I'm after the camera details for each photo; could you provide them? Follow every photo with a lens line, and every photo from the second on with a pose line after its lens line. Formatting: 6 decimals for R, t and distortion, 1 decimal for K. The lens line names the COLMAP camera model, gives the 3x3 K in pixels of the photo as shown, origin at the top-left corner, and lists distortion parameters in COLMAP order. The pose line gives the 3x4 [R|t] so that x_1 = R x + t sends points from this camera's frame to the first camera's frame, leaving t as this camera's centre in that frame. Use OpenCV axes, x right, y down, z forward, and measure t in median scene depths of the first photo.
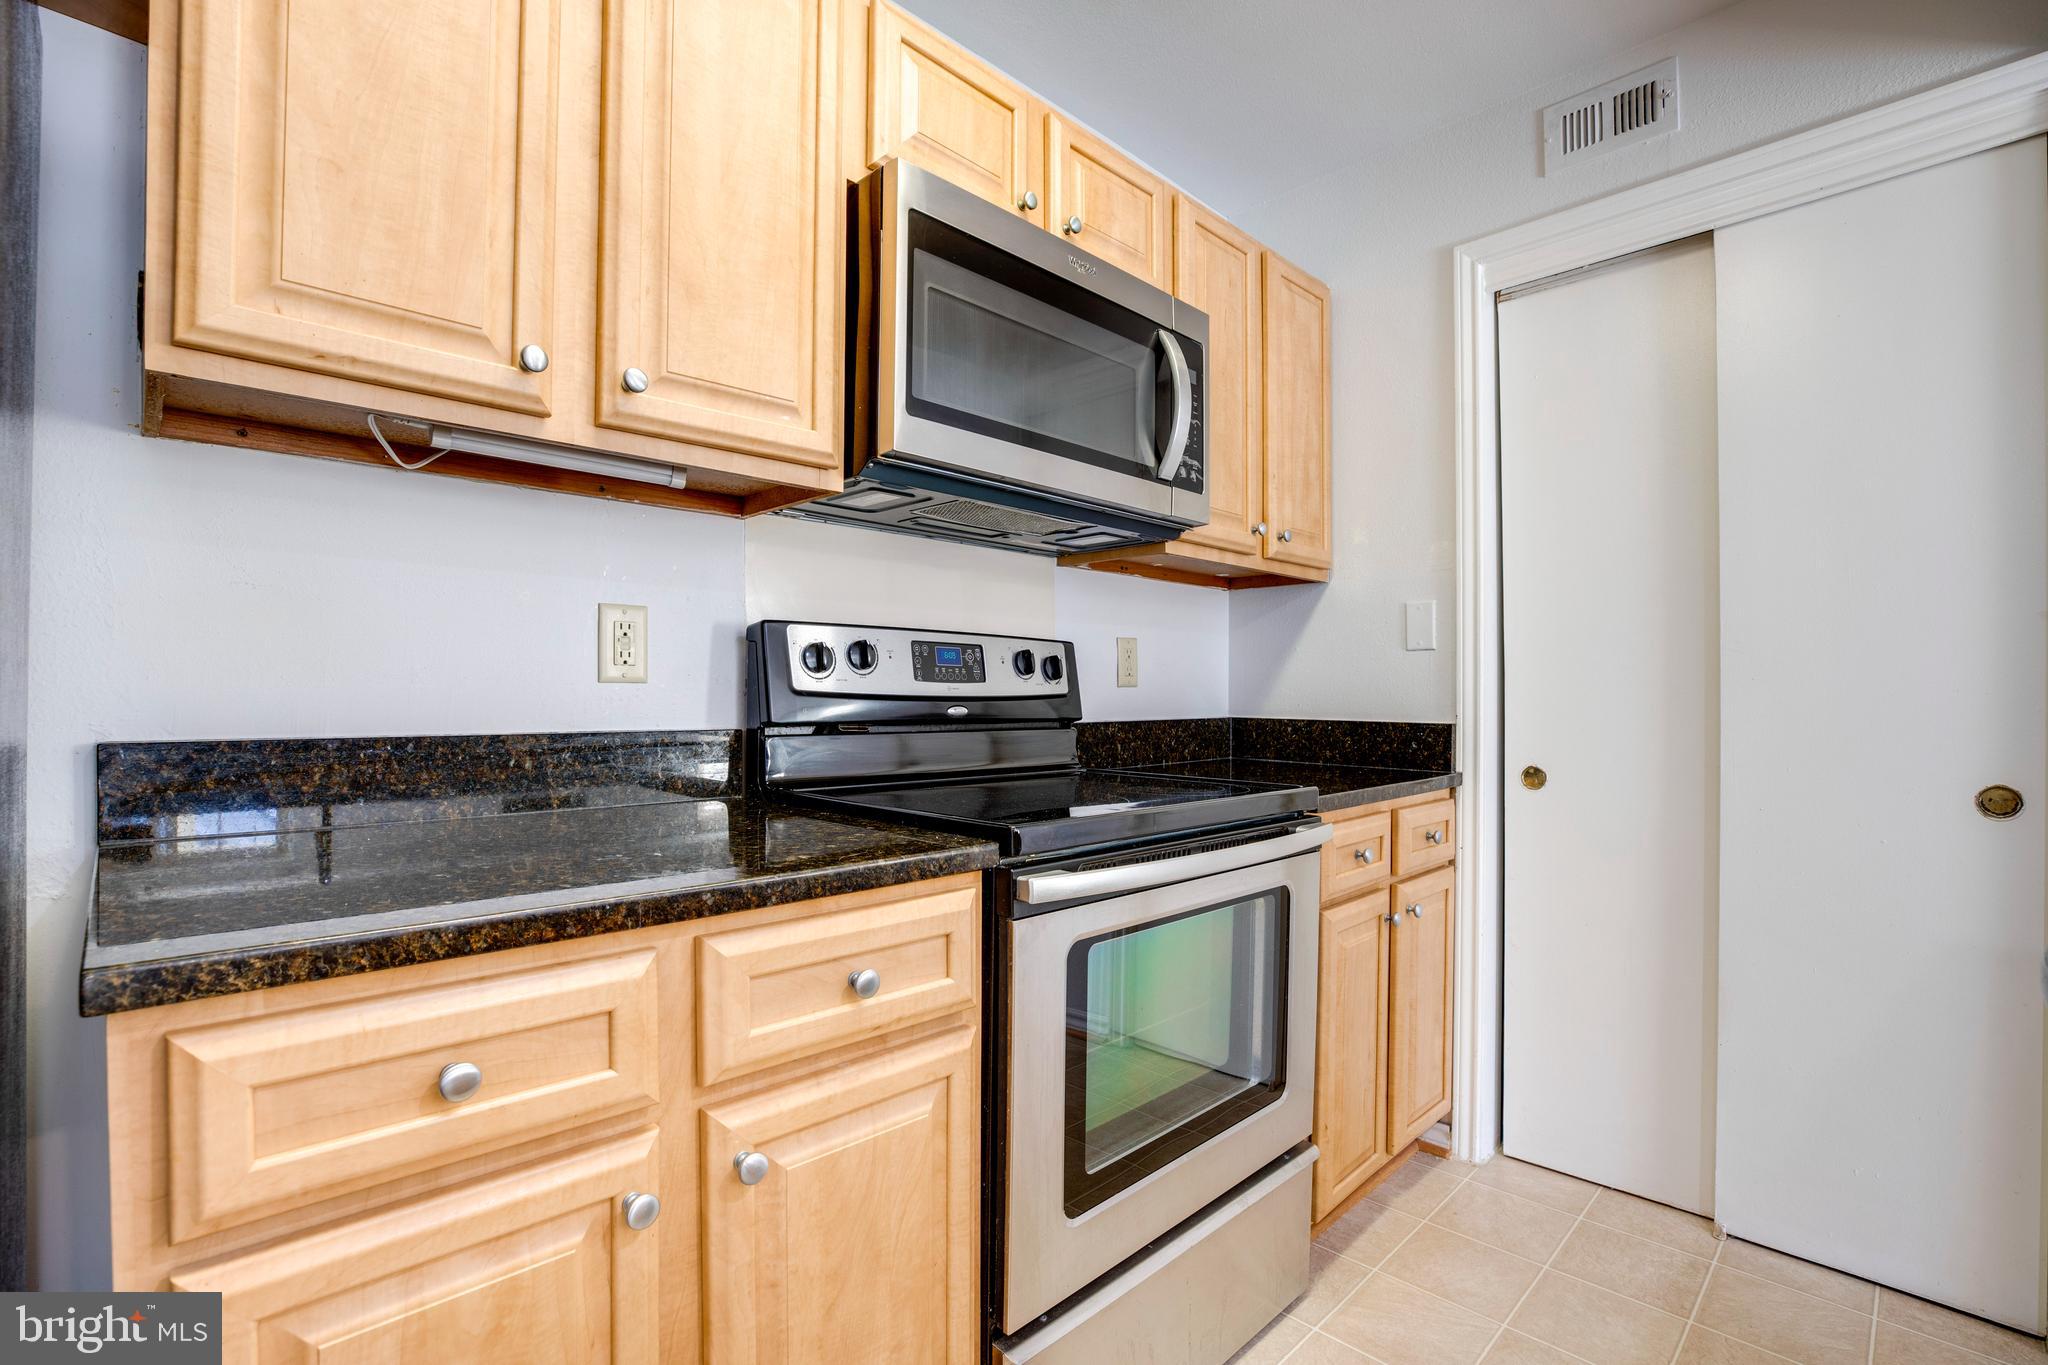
lens RADIAL K [[959.0, 0, 1021.0], [0, 959.0, 692.2], [0, 0, 1]] dist [-0.043411, 0.011448]
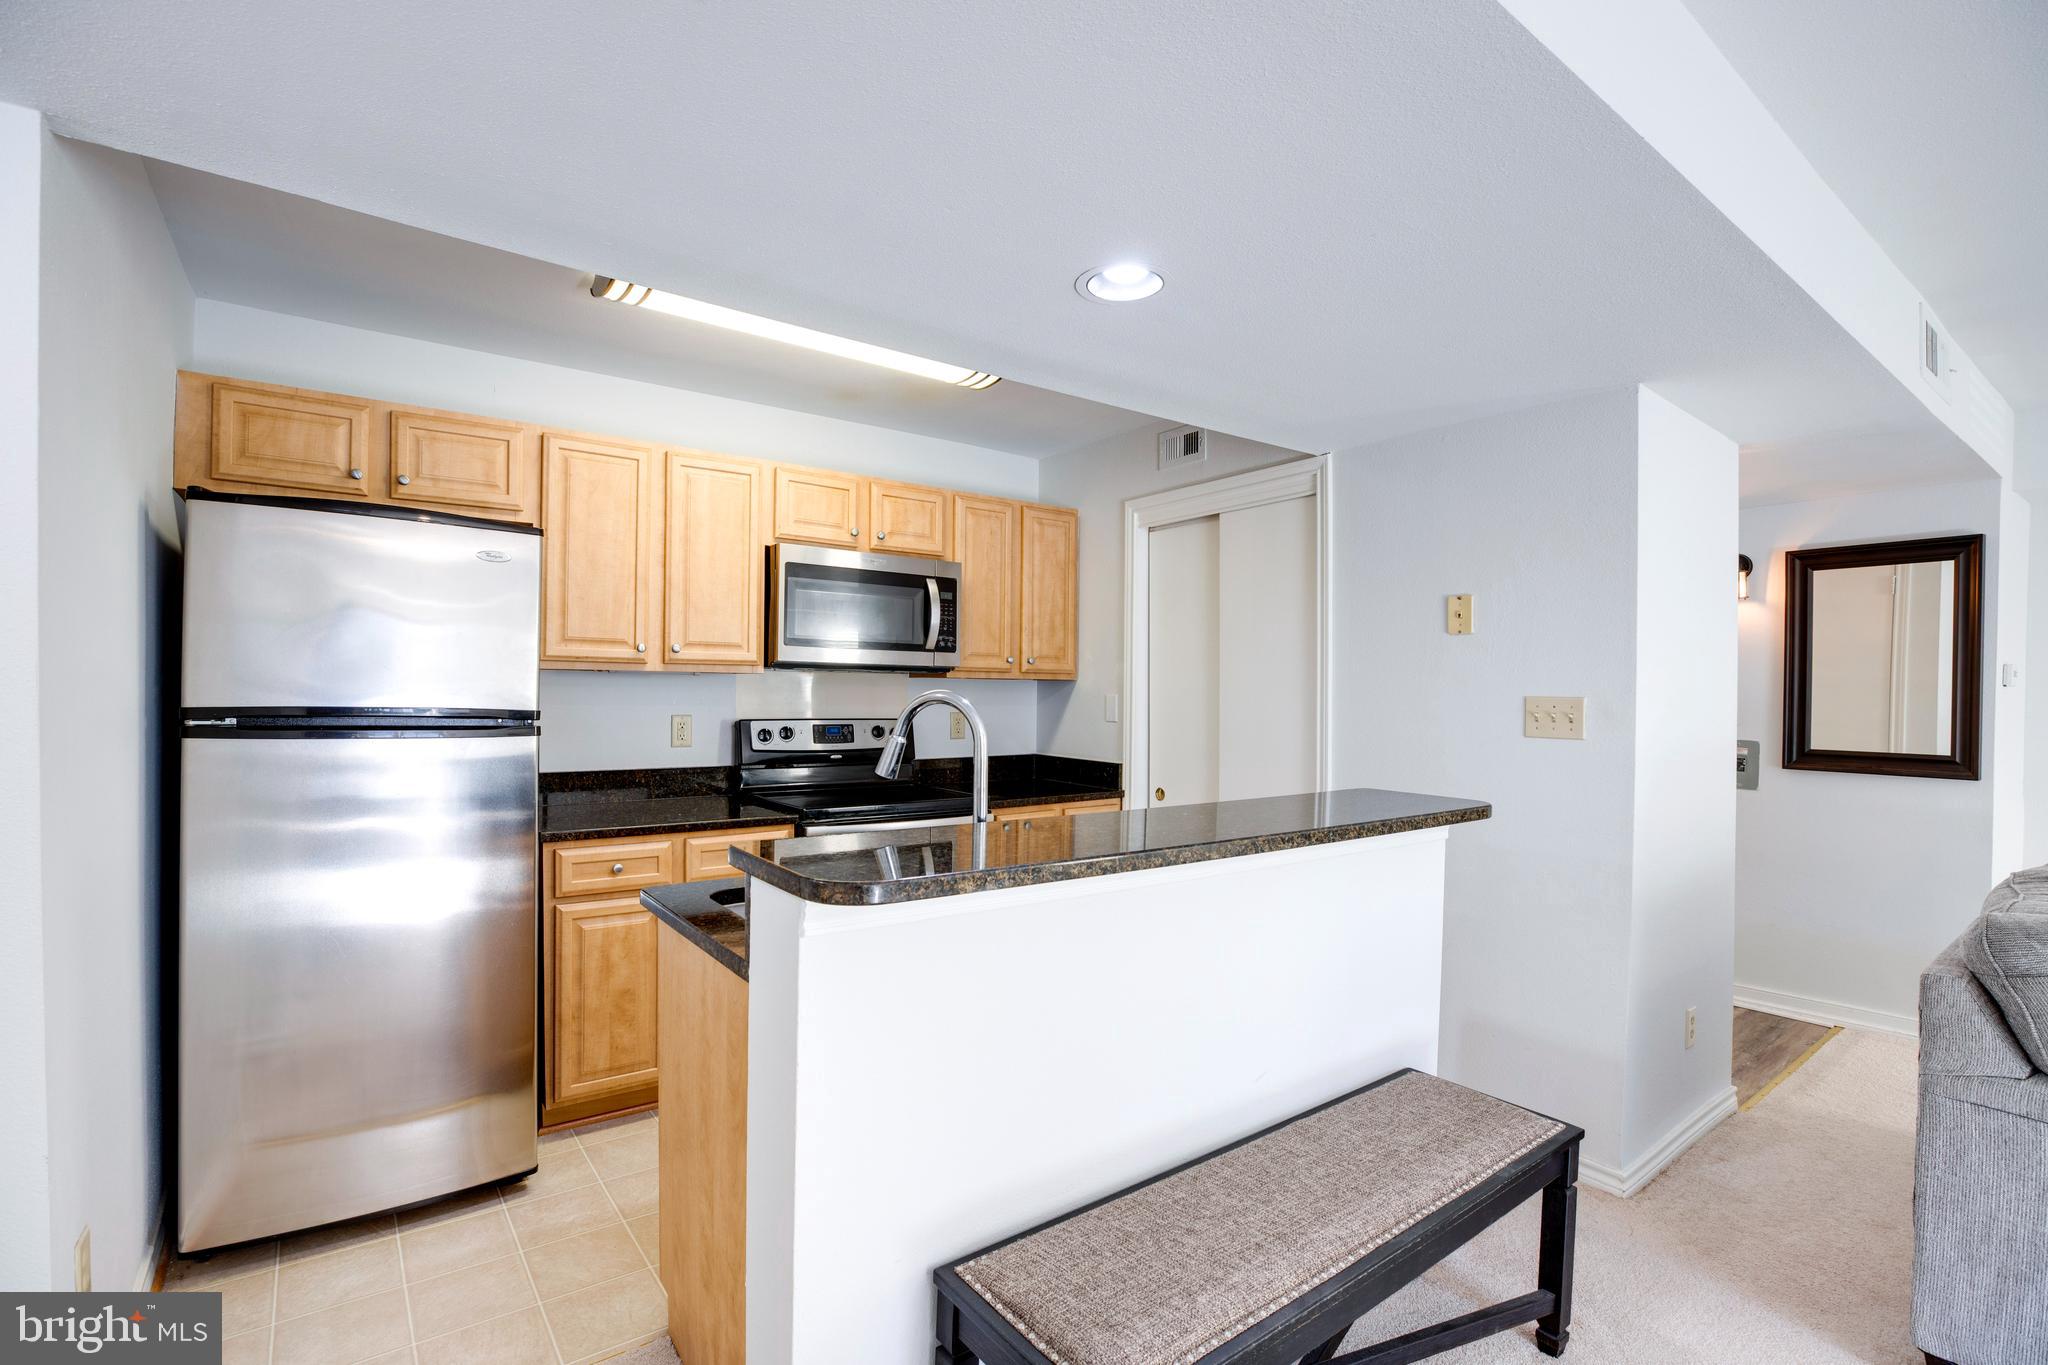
lens RADIAL K [[959.0, 0, 1007.7], [0, 959.0, 689.5], [0, 0, 1]] dist [-0.043411, 0.011448]
pose [[0.989391, 0.006311, -0.145142, 0.948221], [-0.006183, 0.999980, 0.001335, -0.207656], [0.145147, -0.000424, 0.989410, -1.610856]]
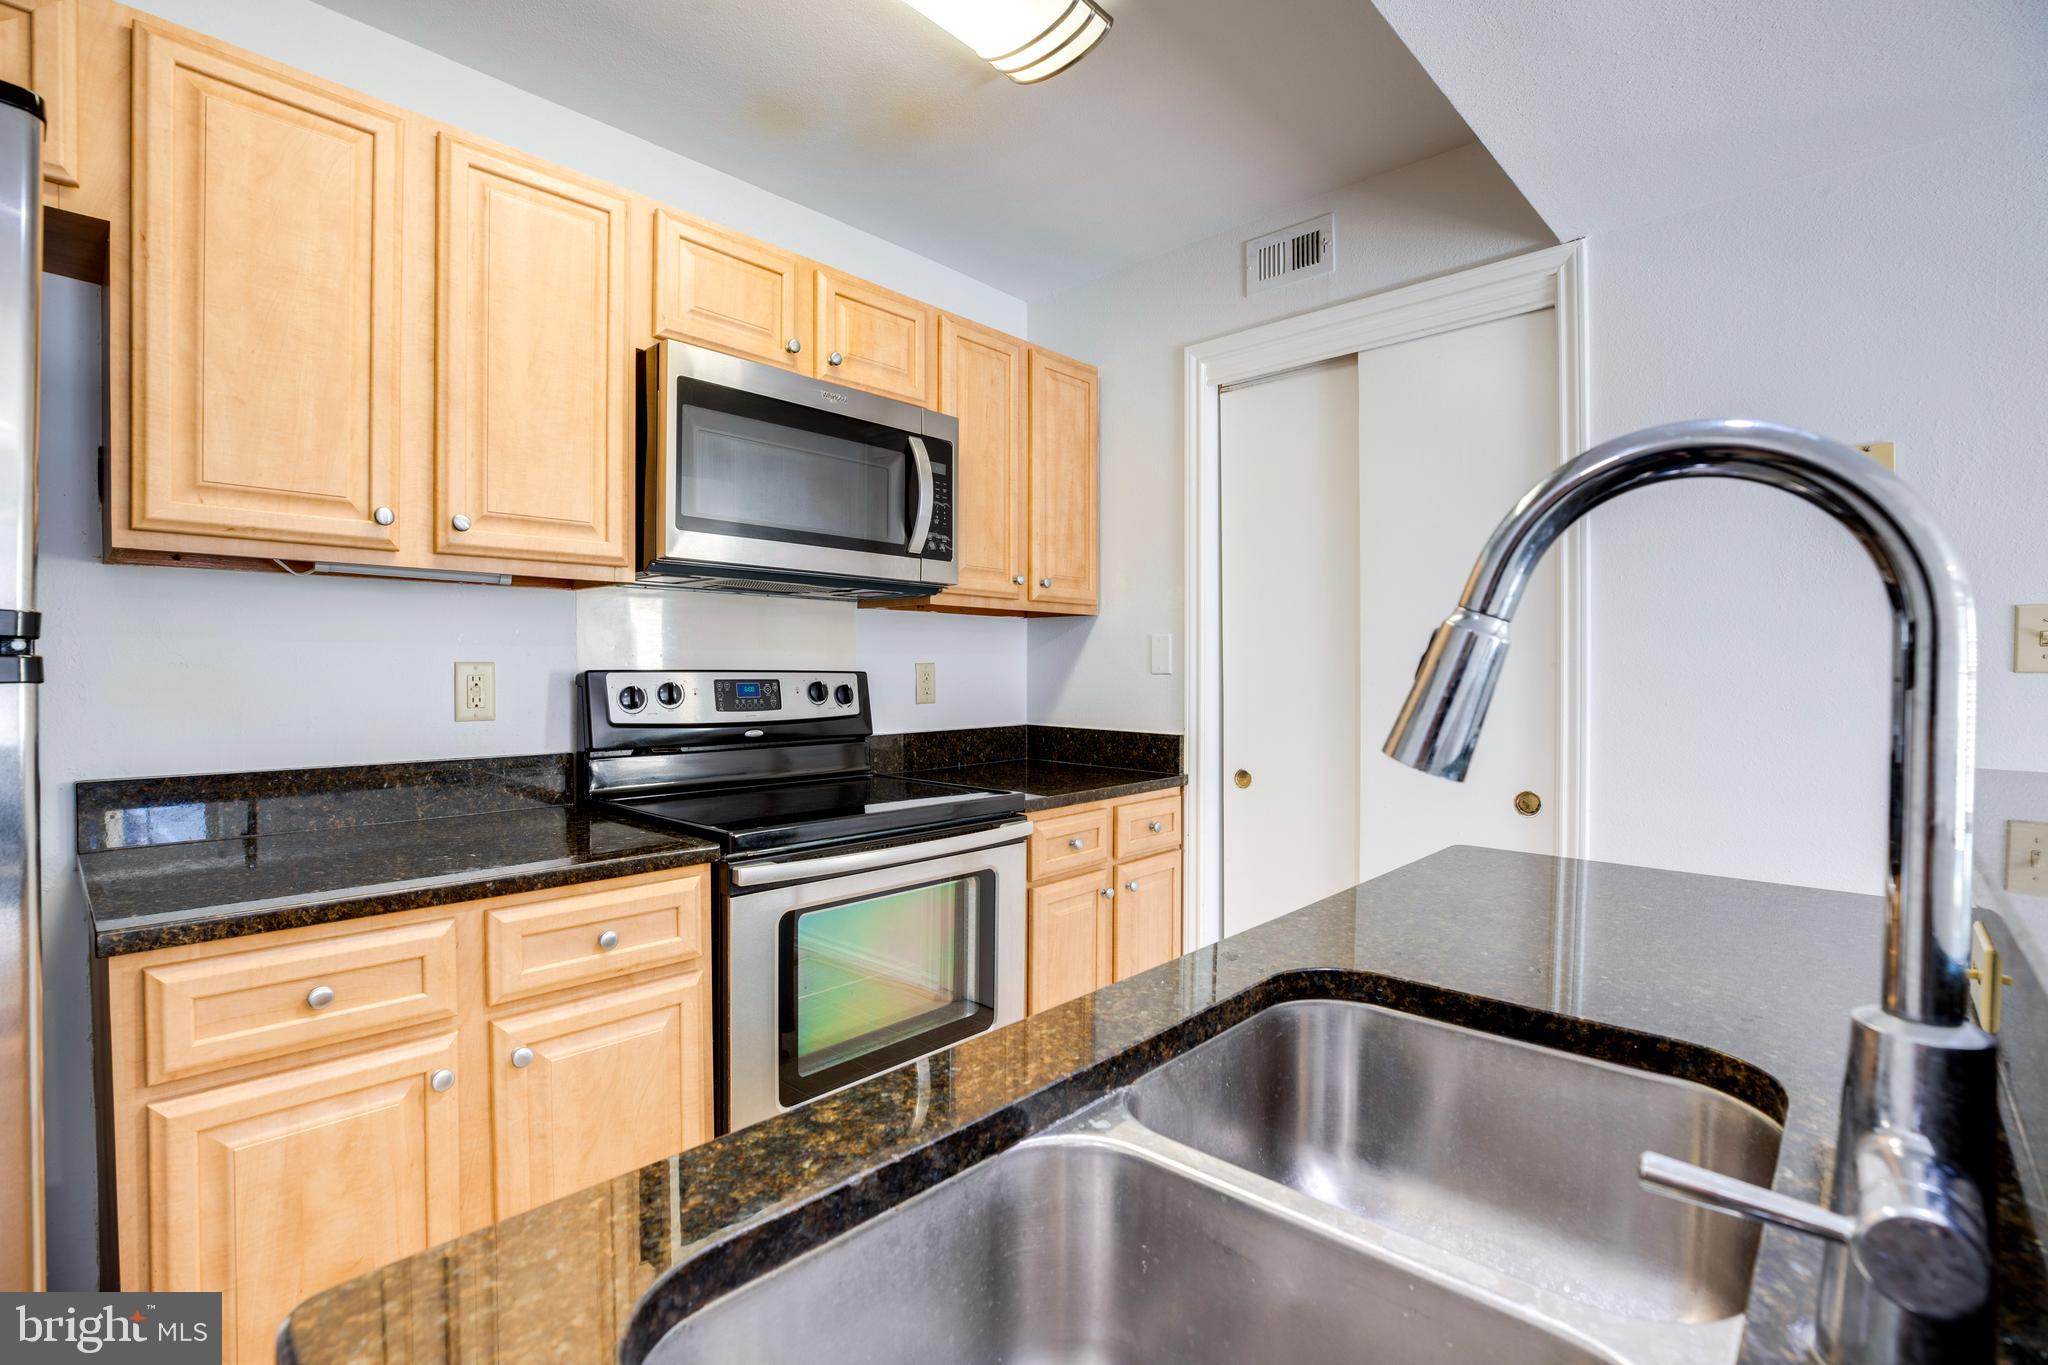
lens RADIAL K [[959.0, 0, 1023.8], [0, 959.0, 677.6], [0, 0, 1]] dist [-0.043411, 0.011448]
pose [[0.998791, -0.001970, 0.049124, 0.352892], [0.001332, 0.999914, 0.013021, -0.109130], [-0.049146, -0.012940, 0.998708, -0.443463]]
